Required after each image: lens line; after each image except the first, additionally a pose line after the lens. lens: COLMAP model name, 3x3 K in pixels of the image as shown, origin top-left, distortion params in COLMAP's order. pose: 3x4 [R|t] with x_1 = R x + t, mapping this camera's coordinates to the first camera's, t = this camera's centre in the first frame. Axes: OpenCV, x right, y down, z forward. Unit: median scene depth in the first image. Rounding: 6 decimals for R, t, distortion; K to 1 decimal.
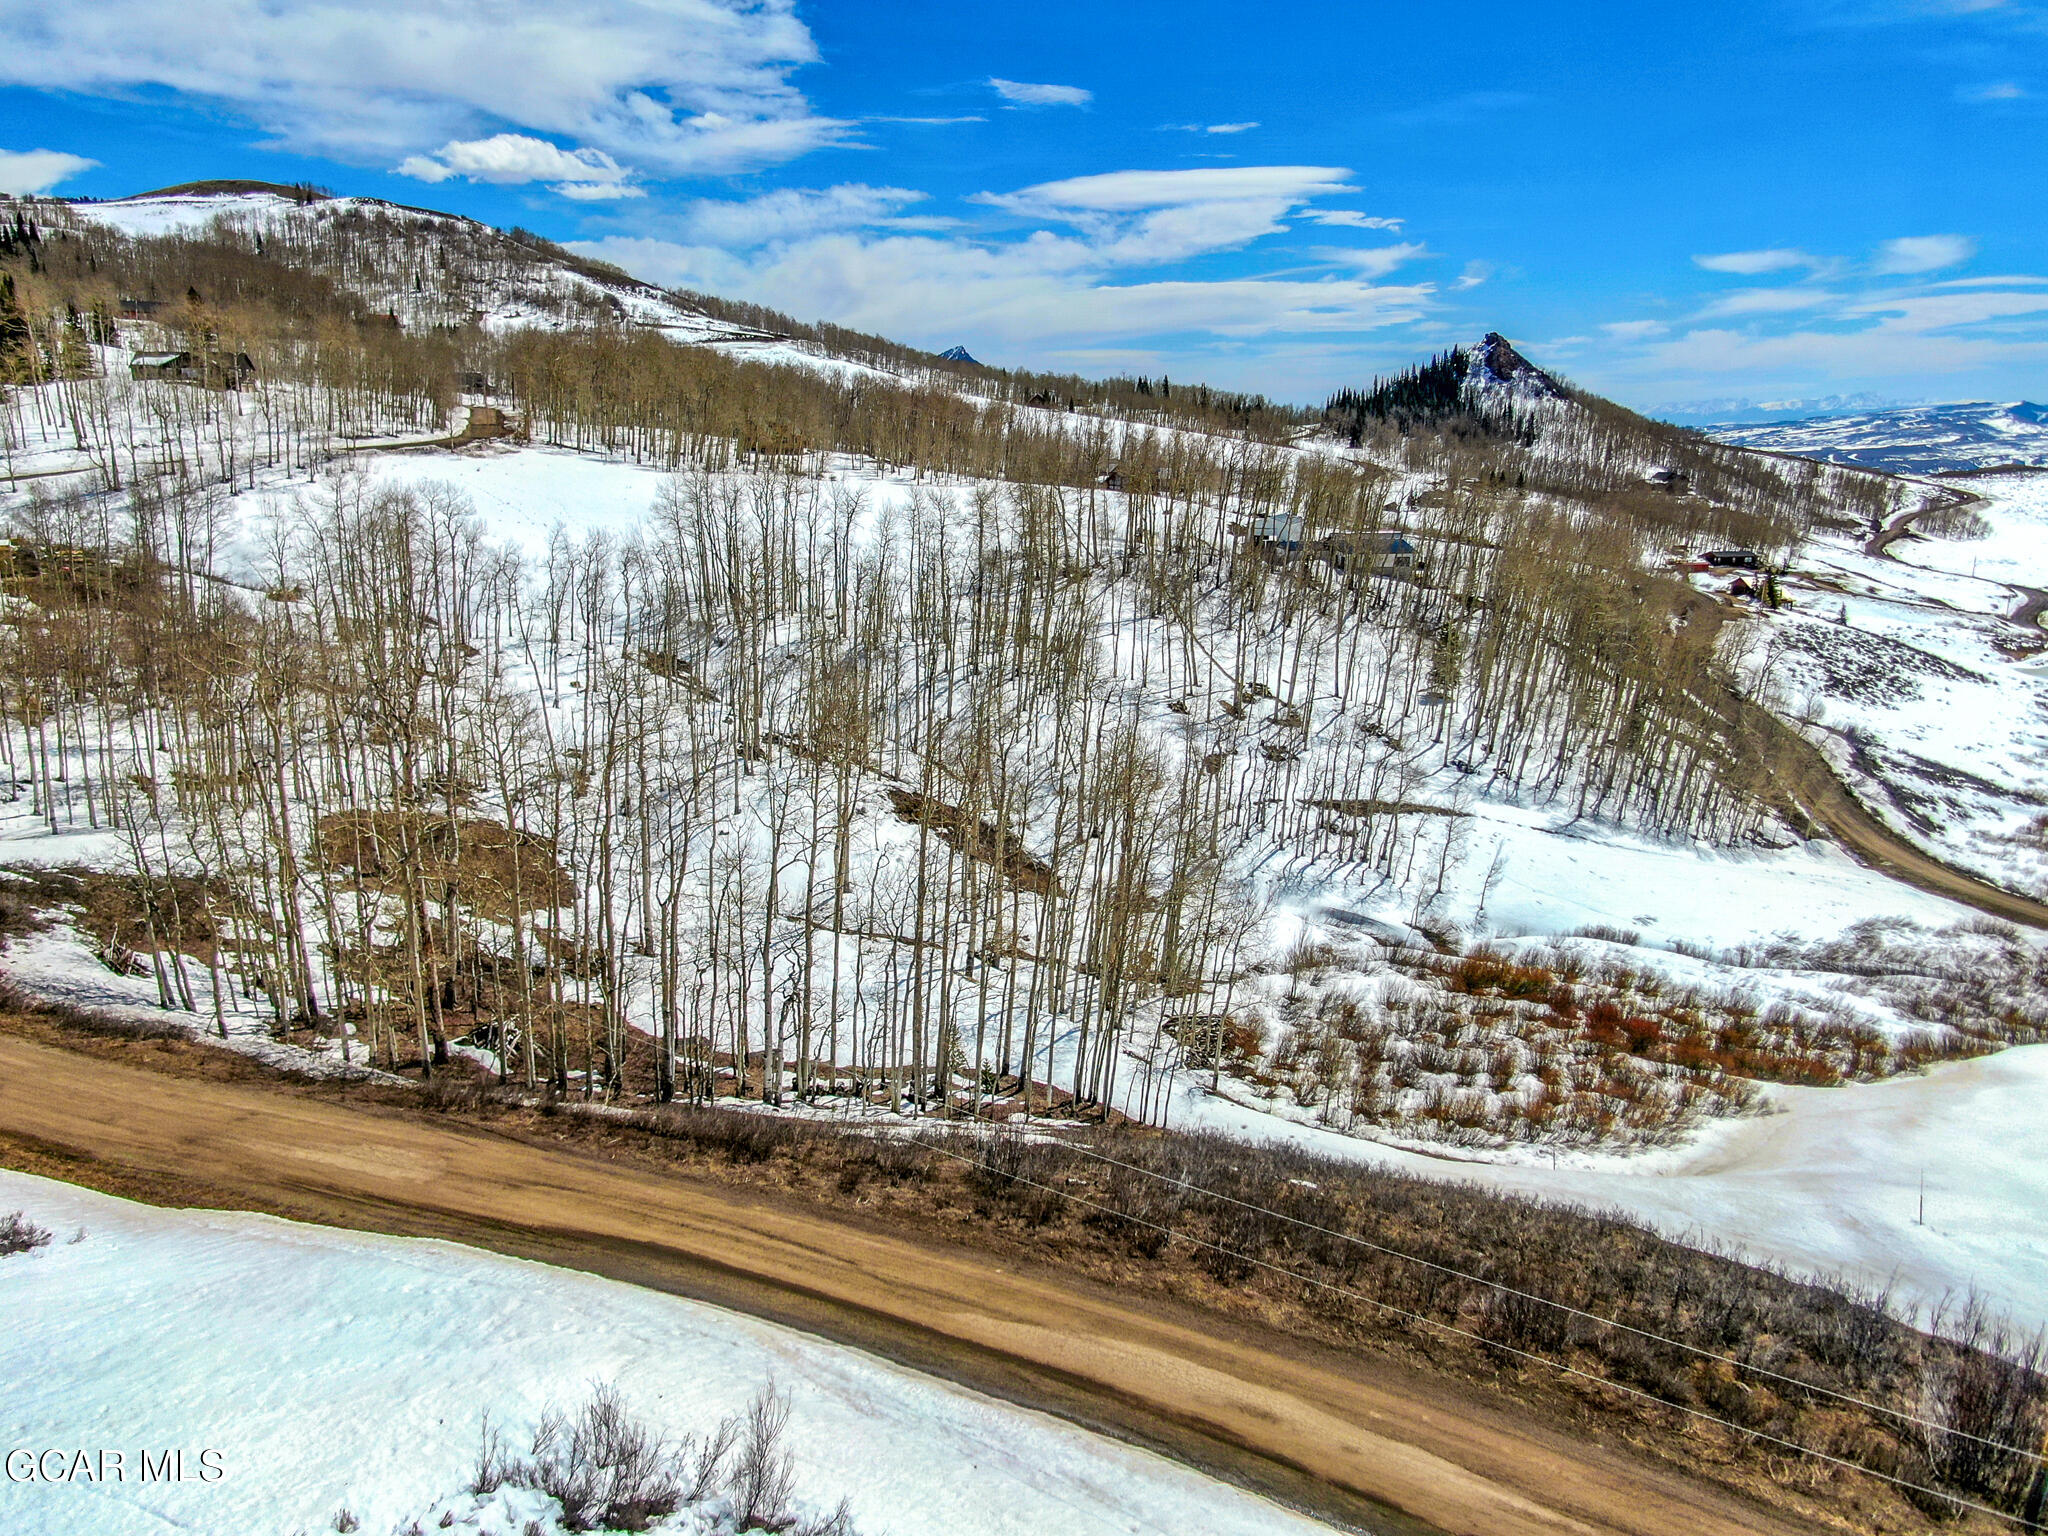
lens RADIAL K [[1484.3, 0, 1020.8], [0, 1484.3, 763.0], [0, 0, 1]] dist [-0.004412, 0.032773]
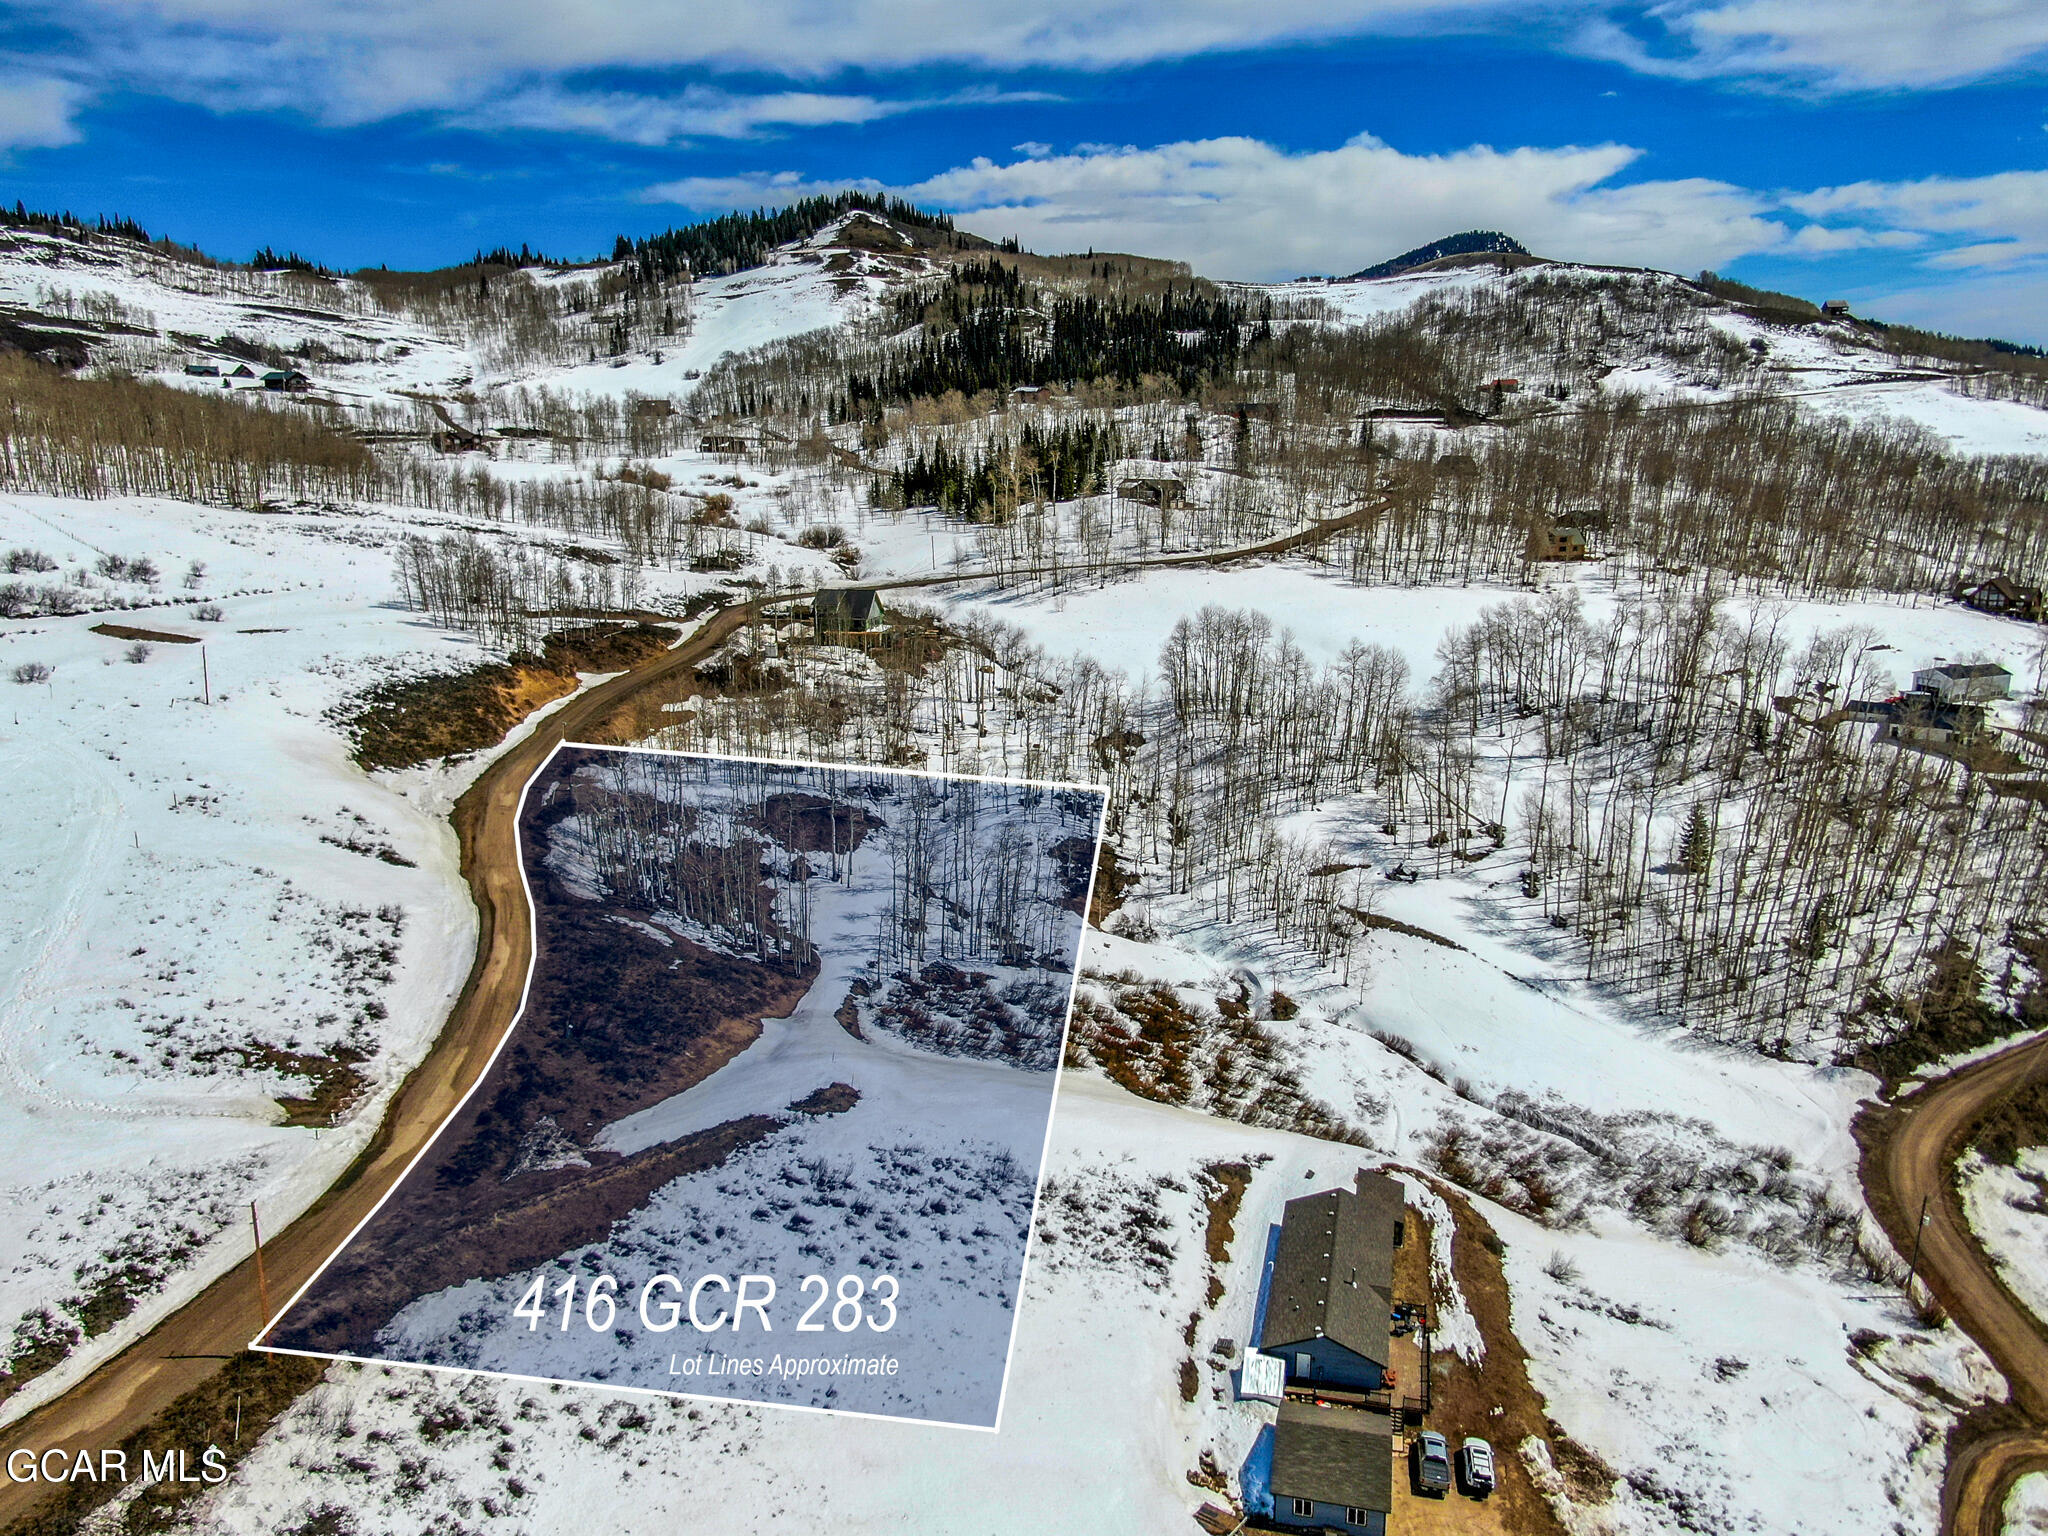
lens RADIAL K [[1482.4, 0, 1018.4], [0, 1482.4, 772.2], [0, 0, 1]] dist [-0.017731, 0.039846]
pose [[0.651403, 0.172923, -0.738764, 0.830407], [-0.158185, 0.983238, 0.090669, -0.148954], [0.742059, 0.057799, 0.667838, -0.160567]]
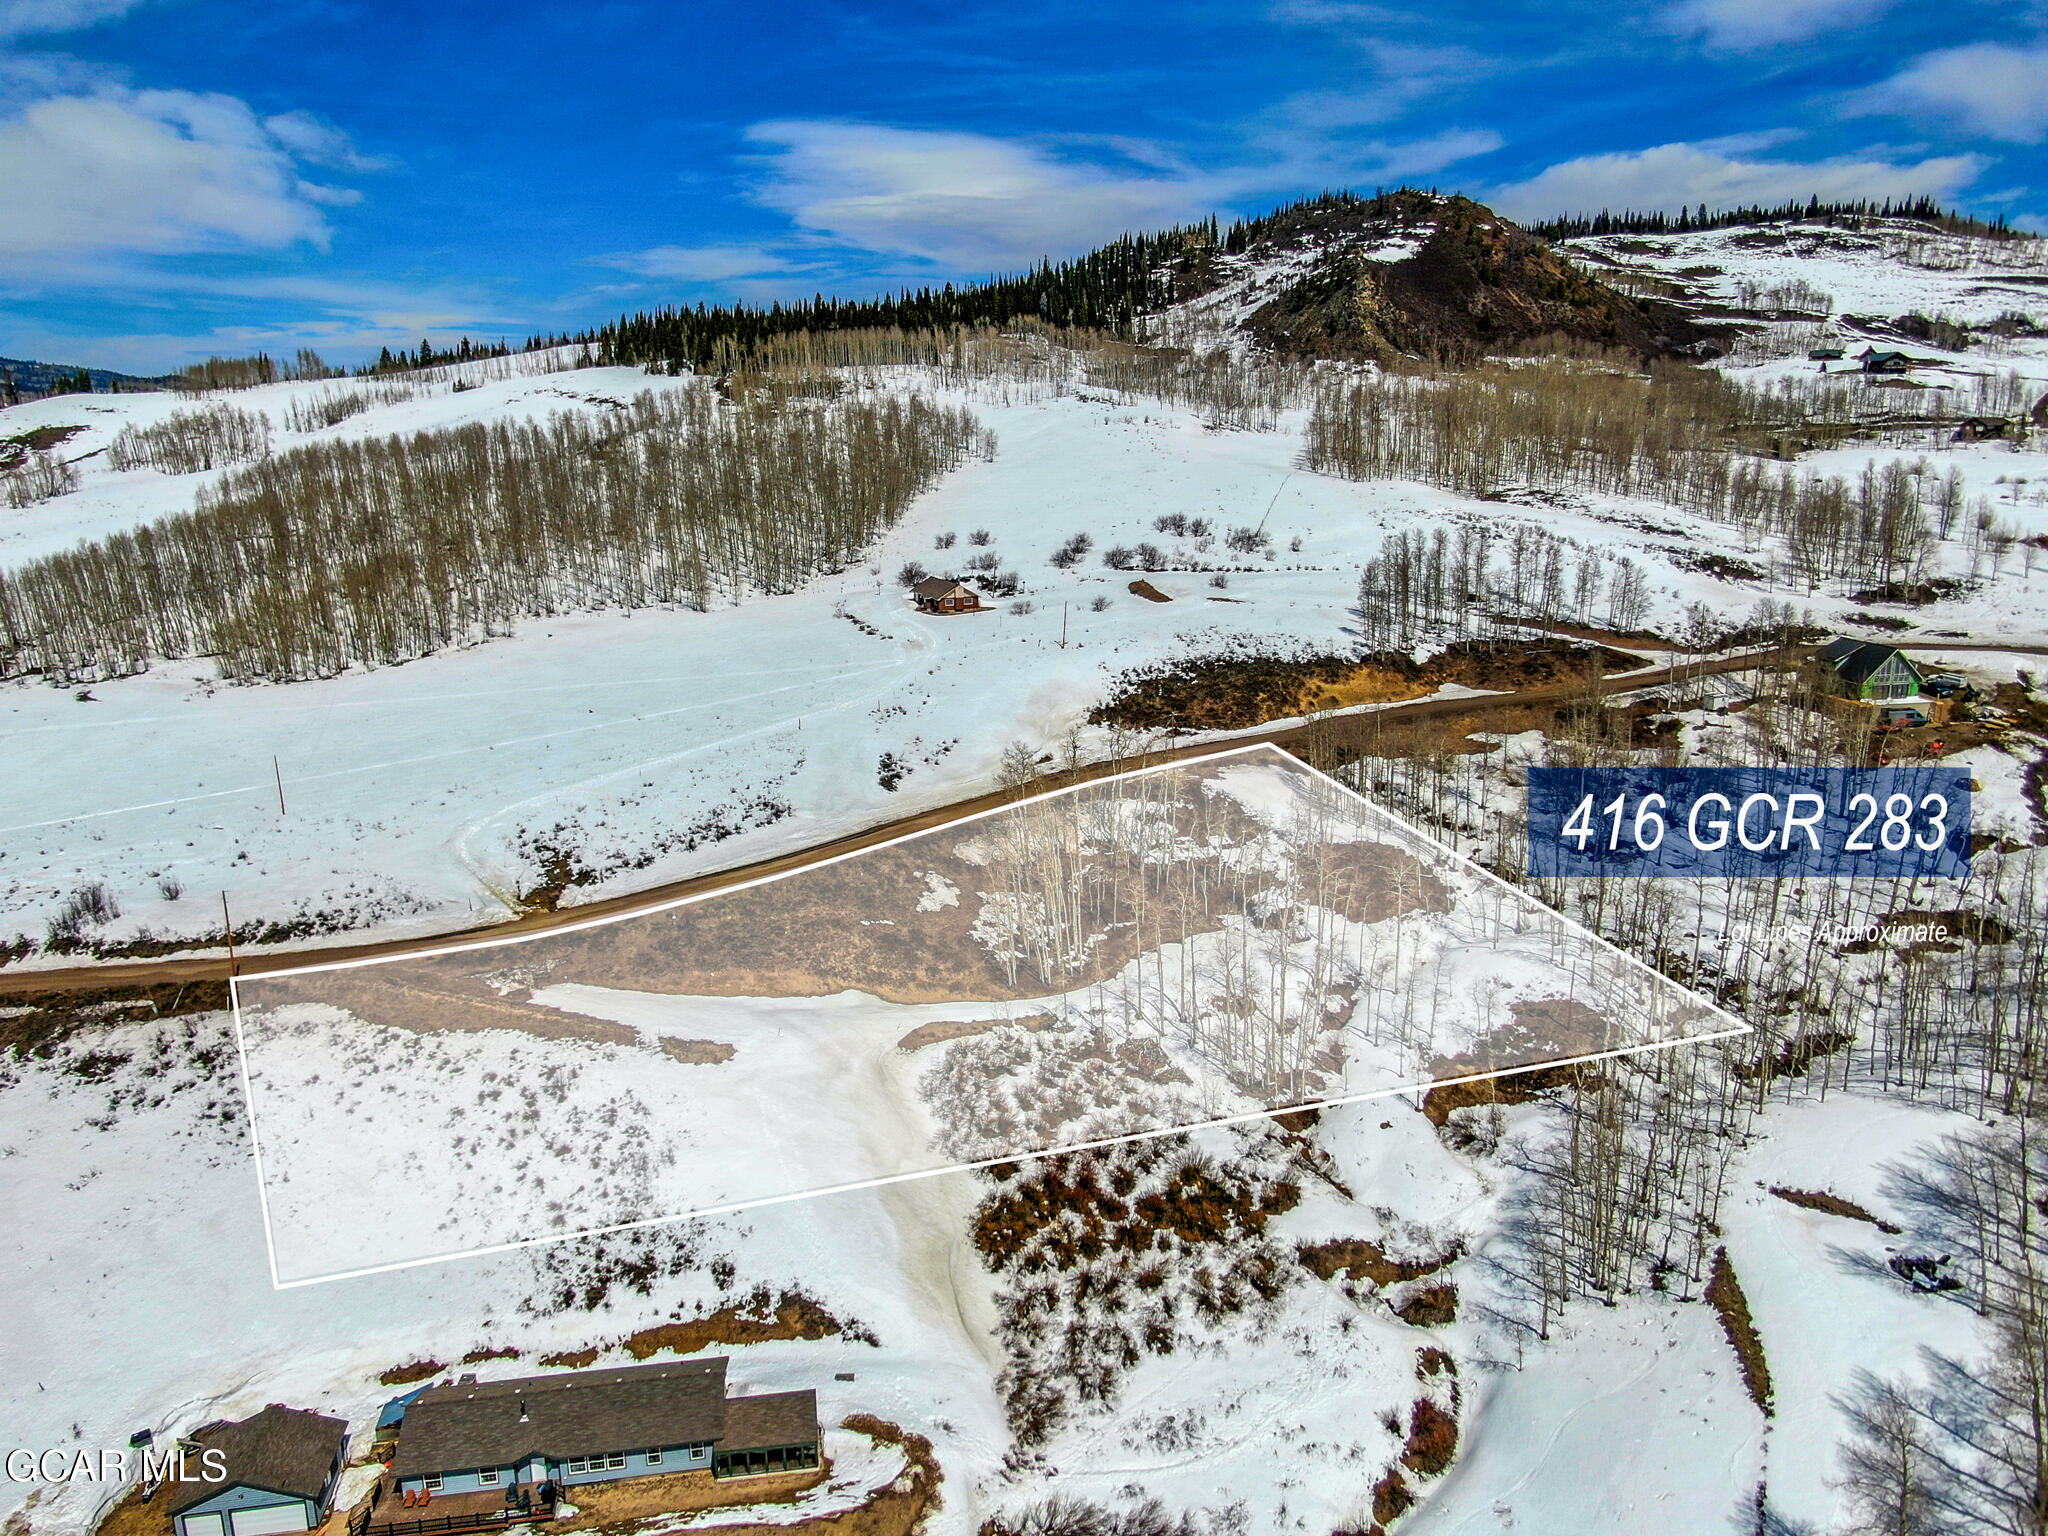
lens RADIAL K [[1486.6, 0, 1017.3], [0, 1486.6, 774.4], [0, 0, 1]] dist [-0.017522, 0.039654]
pose [[-0.439330, 0.215775, -0.872026, 0.850059], [-0.182240, 0.929132, 0.321719, -0.346470], [0.879646, 0.300259, -0.368873, 0.711238]]
